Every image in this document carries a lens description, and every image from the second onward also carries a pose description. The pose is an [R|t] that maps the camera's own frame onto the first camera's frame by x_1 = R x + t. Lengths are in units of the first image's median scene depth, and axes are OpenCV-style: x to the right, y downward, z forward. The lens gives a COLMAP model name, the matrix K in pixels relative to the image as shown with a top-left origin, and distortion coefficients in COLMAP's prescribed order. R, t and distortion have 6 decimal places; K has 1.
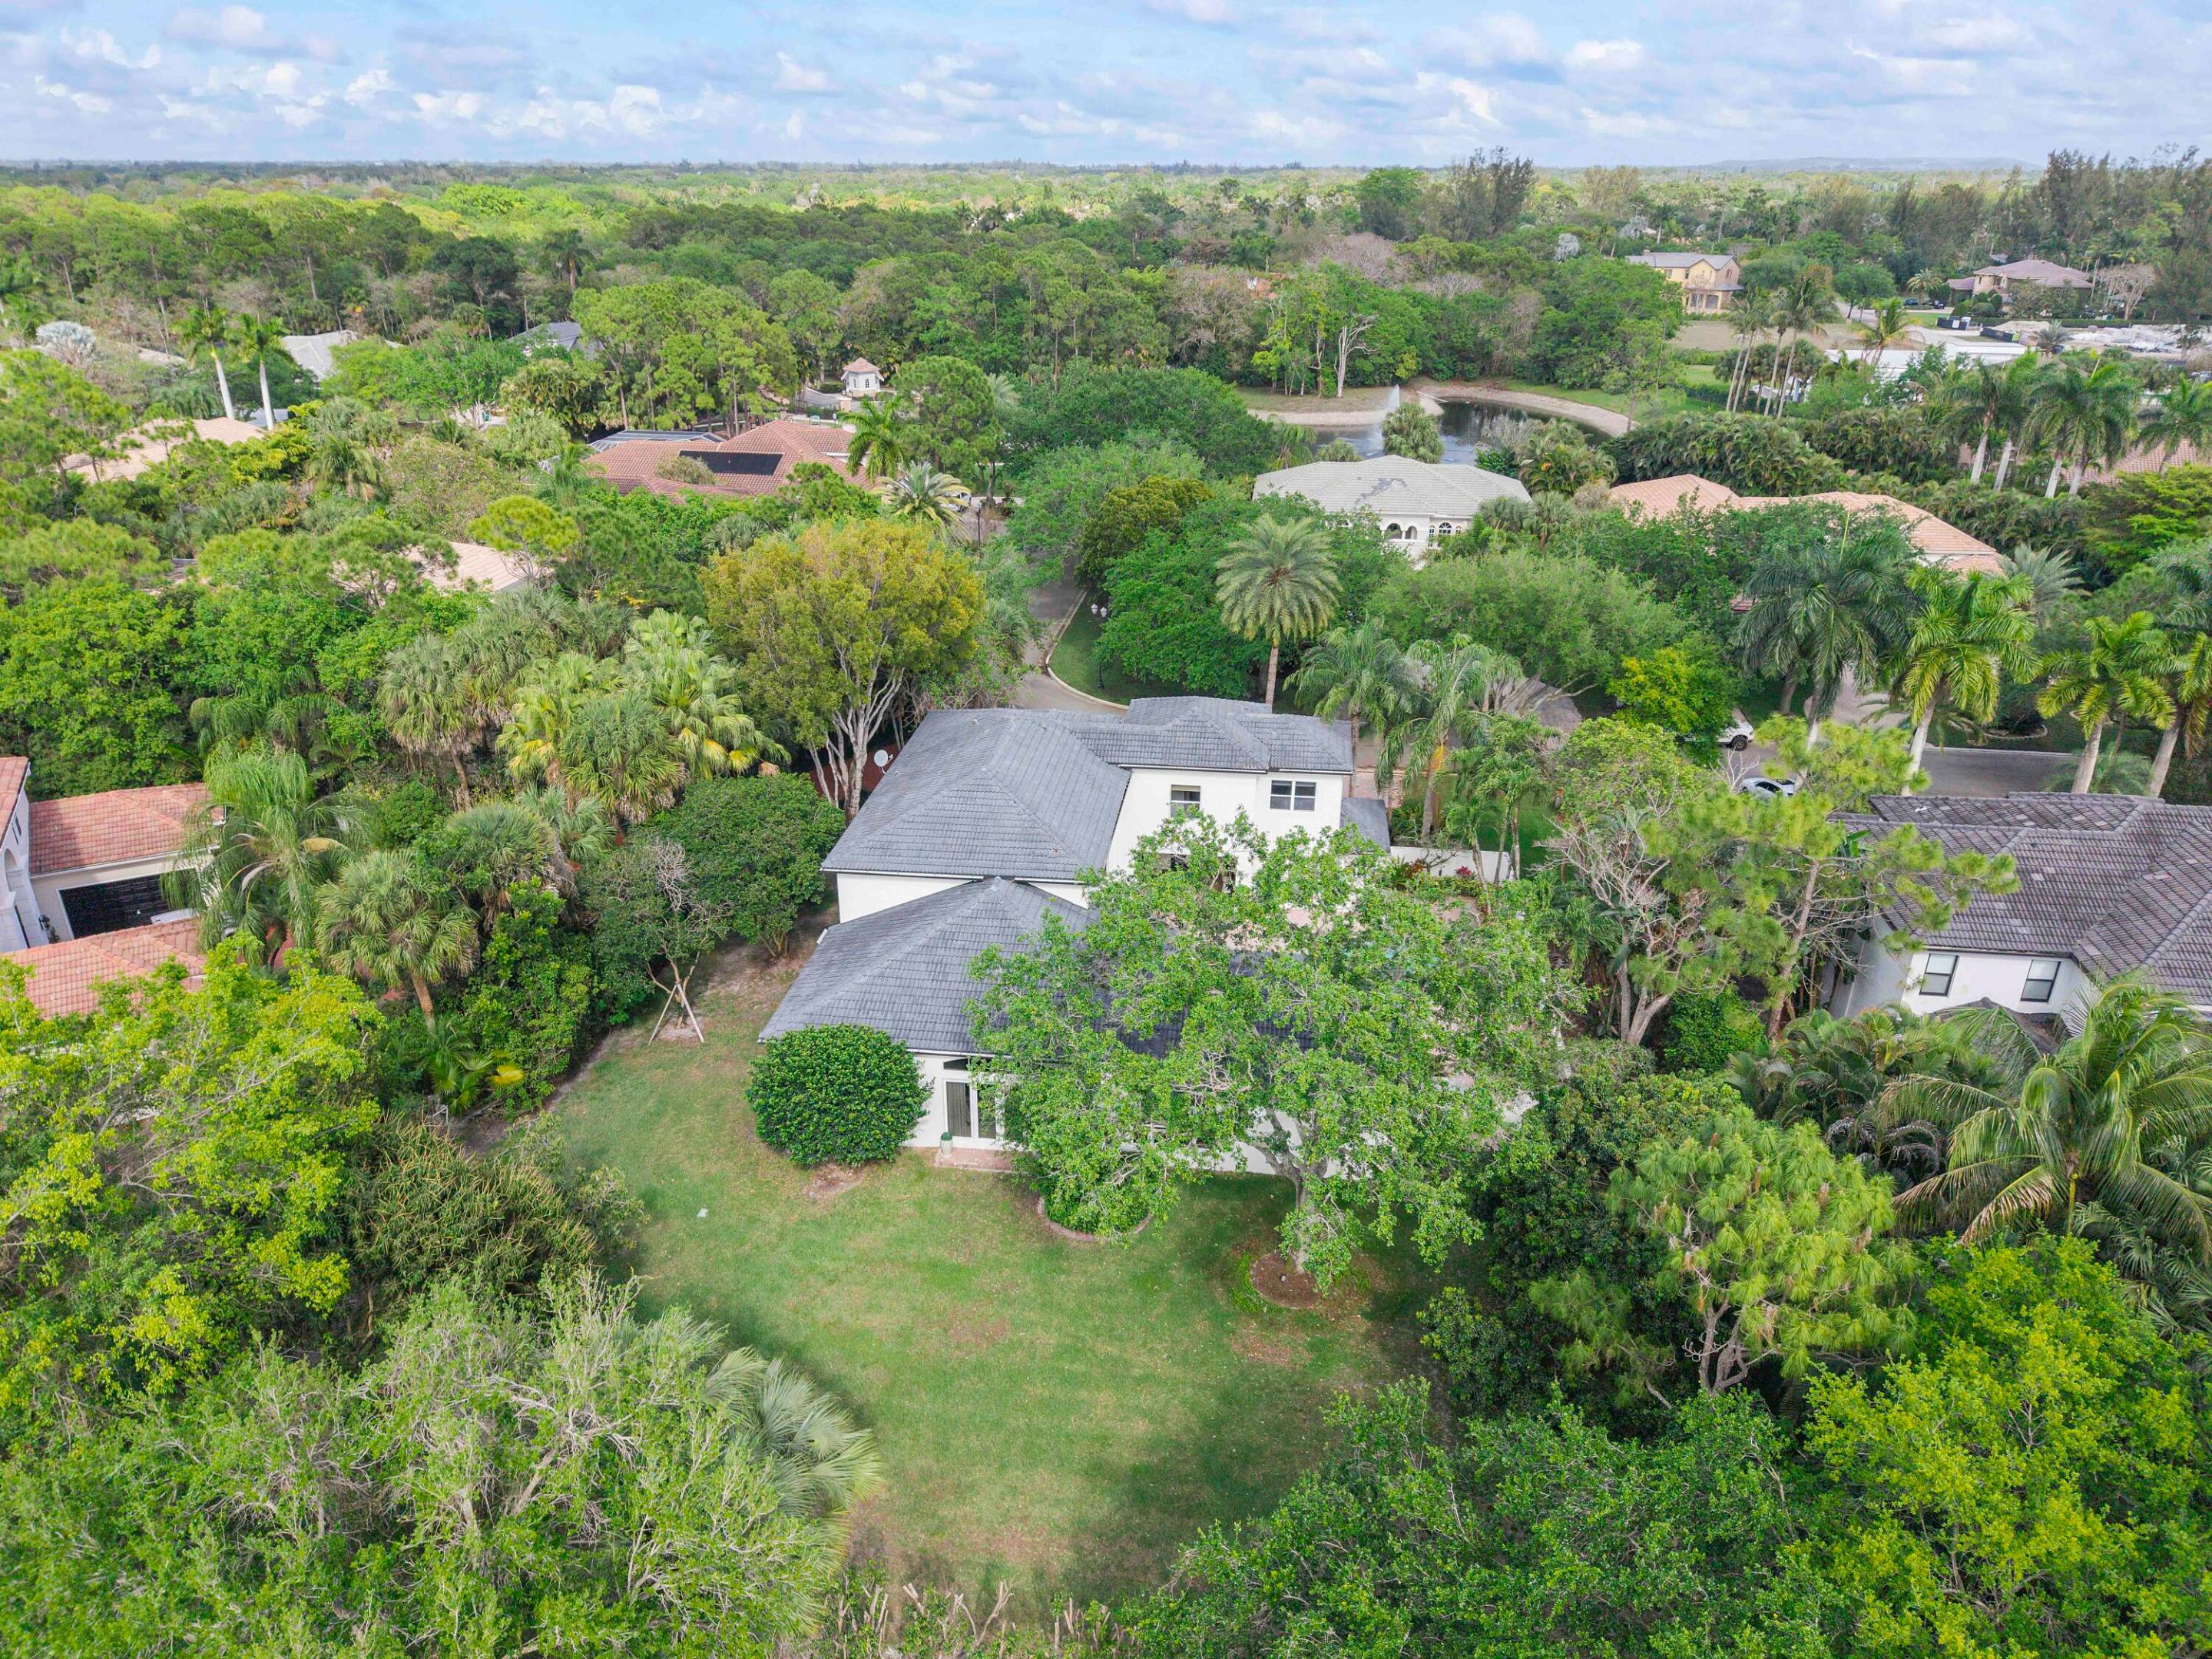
lens RADIAL K [[1521.5, 0, 1106.0], [0, 1521.5, 829.5], [0, 0, 1]] dist [0.018102, -0.006735]
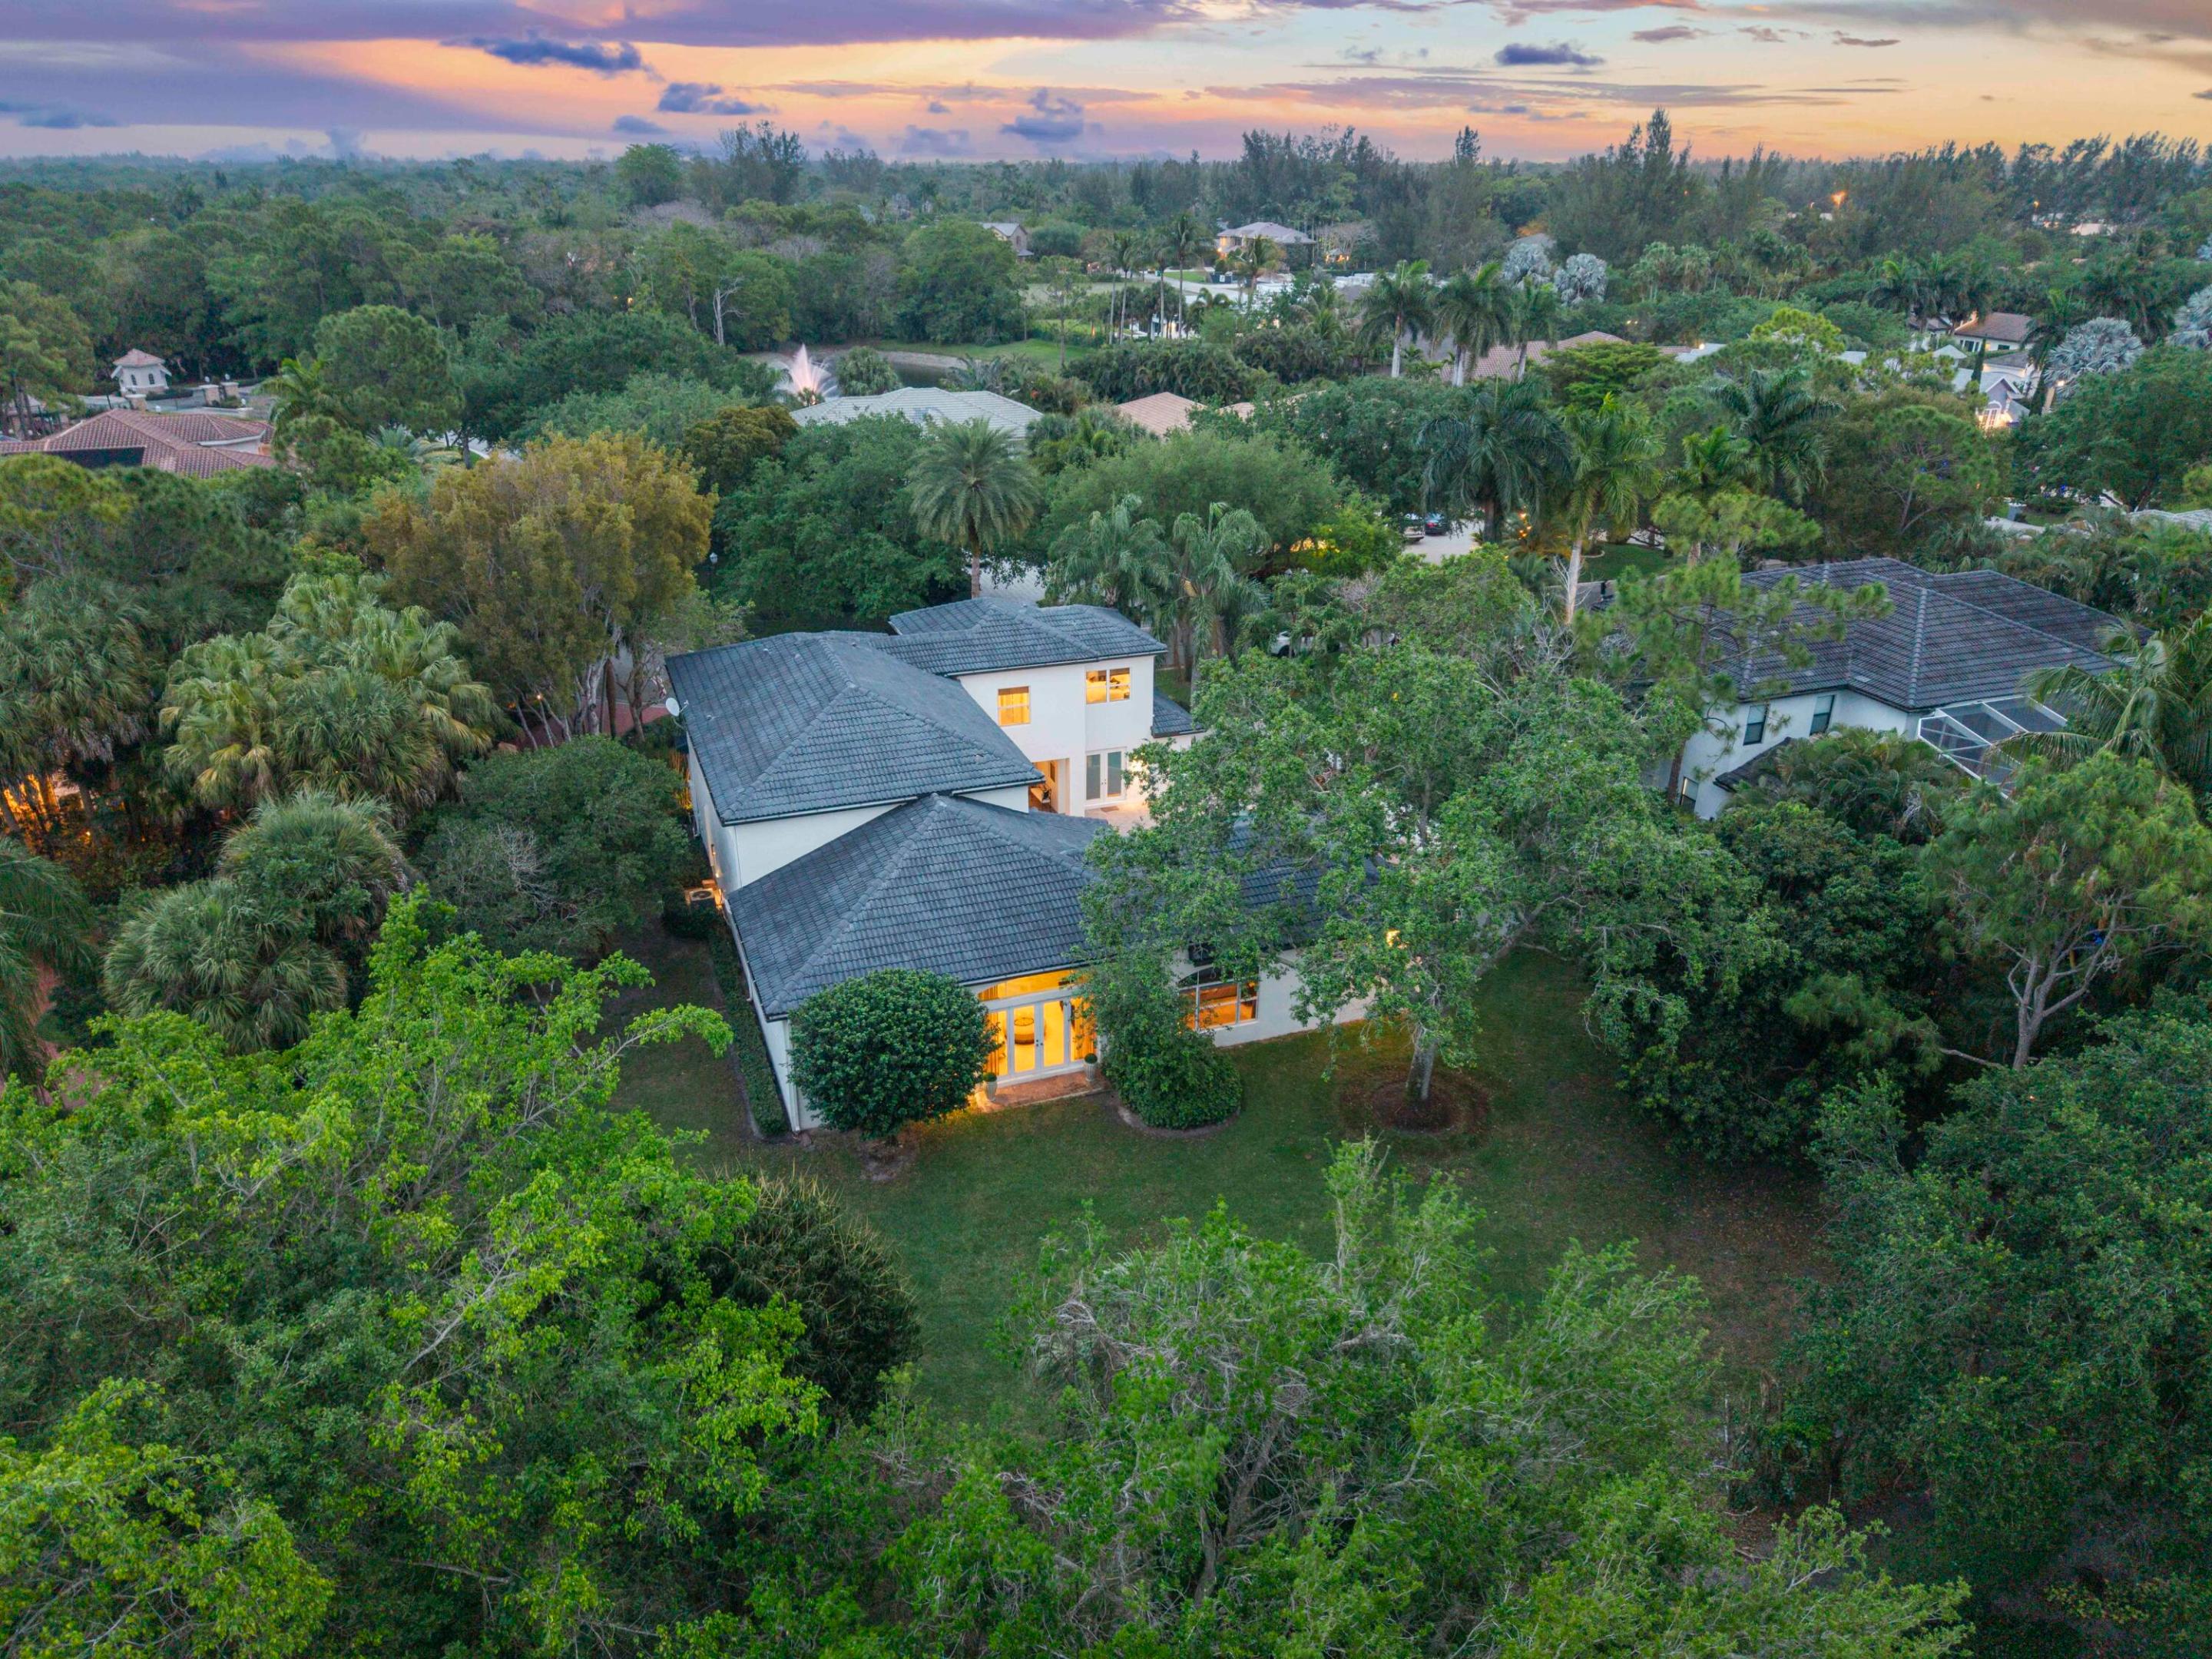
lens RADIAL K [[1528.0, 0, 1120.4], [0, 1528.0, 863.3], [0, 0, 1]] dist [0.001744, -0.002105]
pose [[0.889090, -0.193506, 0.414818, -0.227307], [0.184247, 0.980880, 0.062664, 0.023014], [-0.419013, 0.020715, 0.907744, 0.098404]]
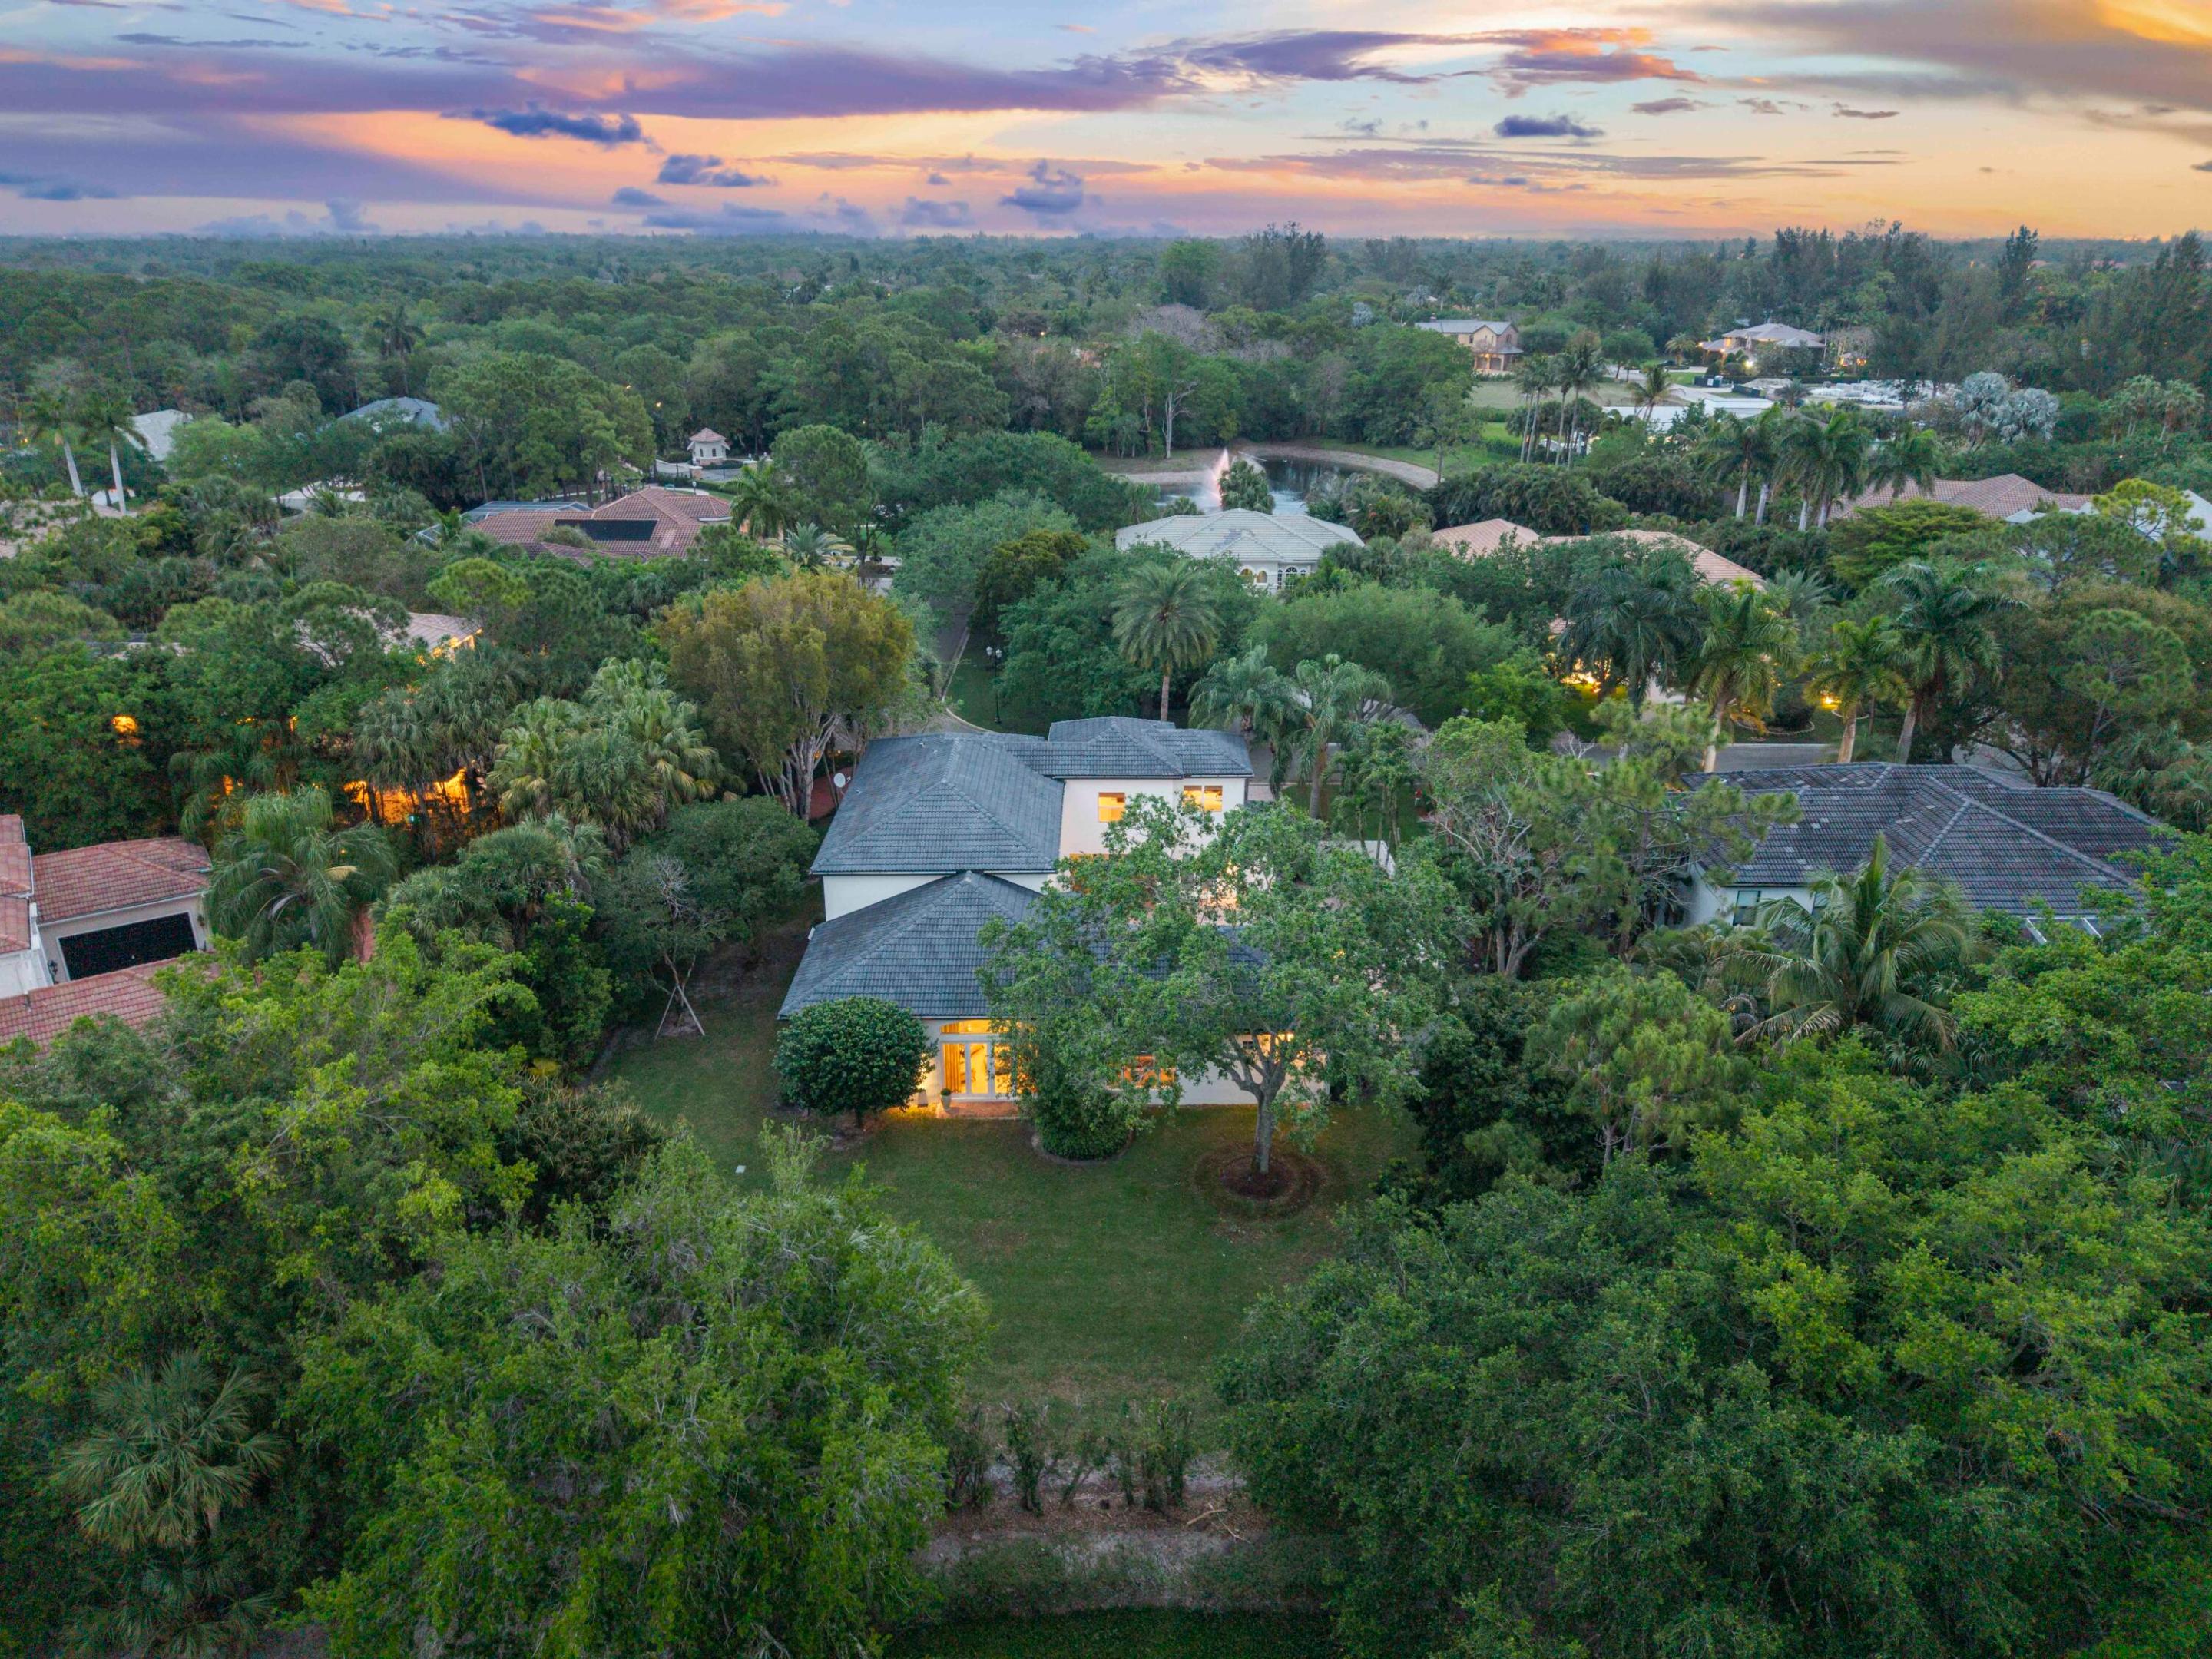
lens RADIAL K [[1517.0, 0, 1106.0], [0, 1517.0, 829.5], [0, 0, 1]] dist [0.017153, -0.001287]
pose [[0.992341, -0.047384, 0.114081, -0.063112], [0.051751, 0.998024, -0.035628, 0.029810], [-0.112168, 0.041259, 0.992832, -0.098368]]
